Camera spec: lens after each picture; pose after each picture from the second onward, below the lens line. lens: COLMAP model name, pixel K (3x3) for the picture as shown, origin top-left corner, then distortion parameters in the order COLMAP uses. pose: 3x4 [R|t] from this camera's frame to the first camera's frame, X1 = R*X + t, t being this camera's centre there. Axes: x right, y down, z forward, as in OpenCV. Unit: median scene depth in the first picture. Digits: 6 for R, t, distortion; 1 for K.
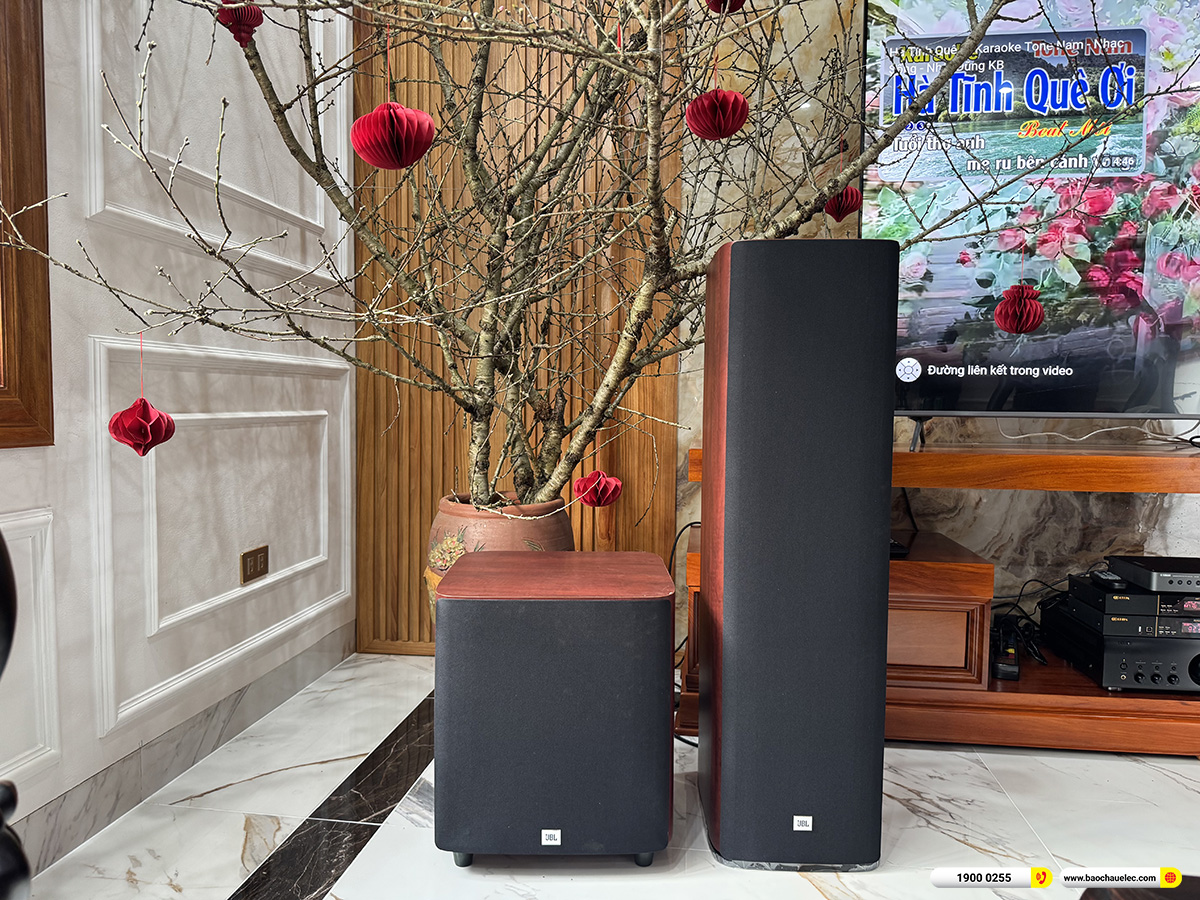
lens RADIAL K [[869.8, 0, 602.4], [0, 869.8, 452.6], [0, 0, 1]] dist [-0.001357, -0.005798]
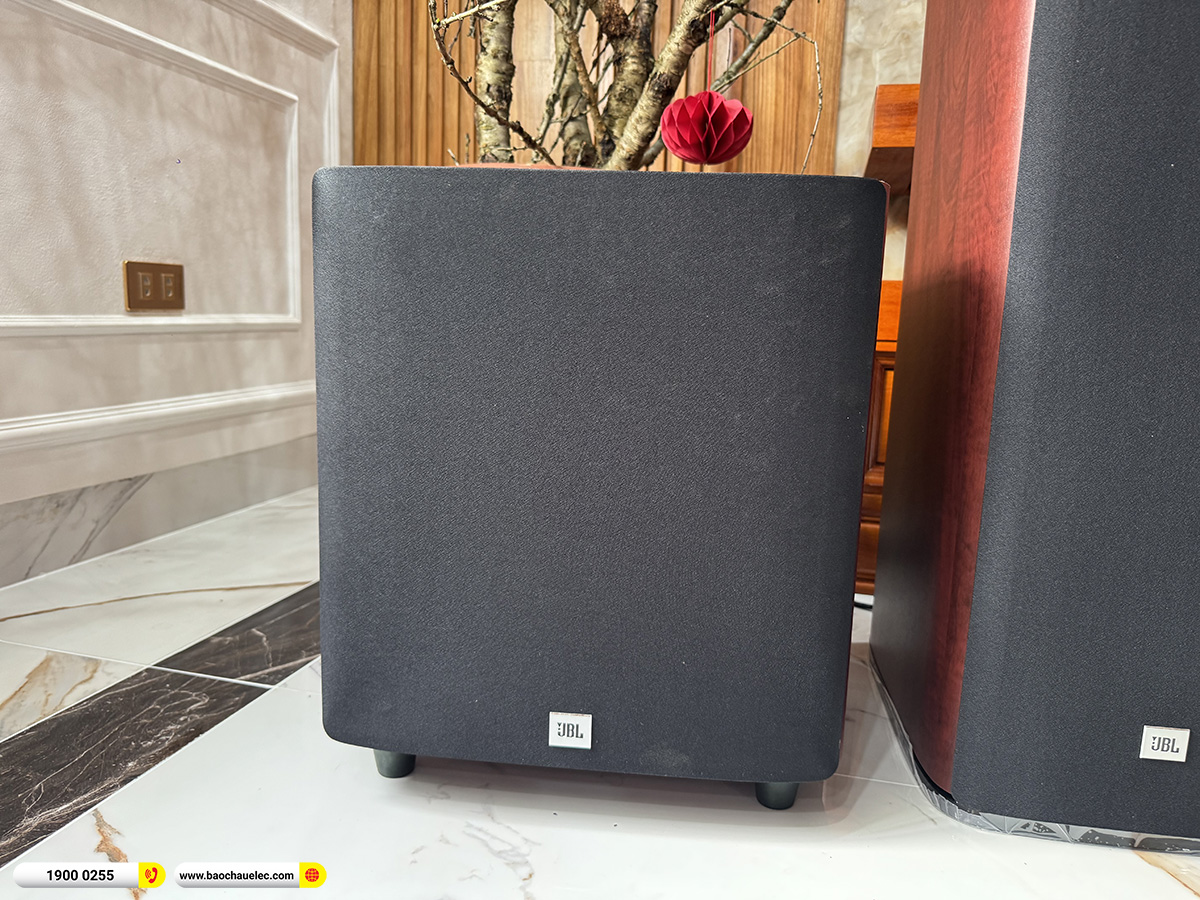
lens RADIAL K [[869.8, 0, 602.4], [0, 869.8, 452.6], [0, 0, 1]] dist [-0.001357, -0.005798]
pose [[0.993211, 0.041046, -0.108843, -0.000645], [-0.030623, 0.994933, 0.095760, 0.183734], [0.112222, -0.091777, 0.989436, 0.409342]]
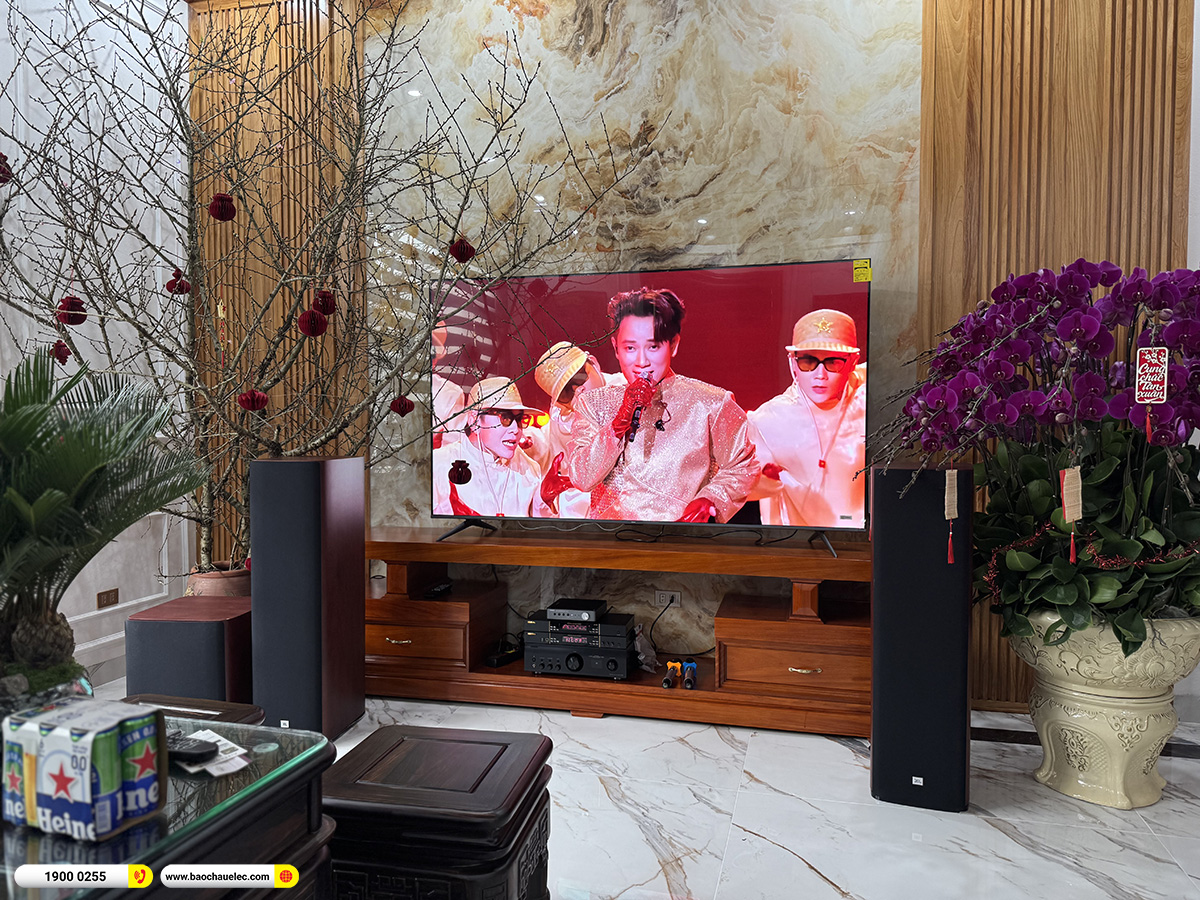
lens RADIAL K [[845.4, 0, 599.7], [0, 845.4, 447.4], [0, 0, 1]] dist [-0.006725, 0.001458]
pose [[0.993889, -0.009343, -0.109987, 0.913026], [0.006132, 0.999546, -0.029499, -0.147447], [0.110212, 0.028644, 0.993495, -0.759771]]
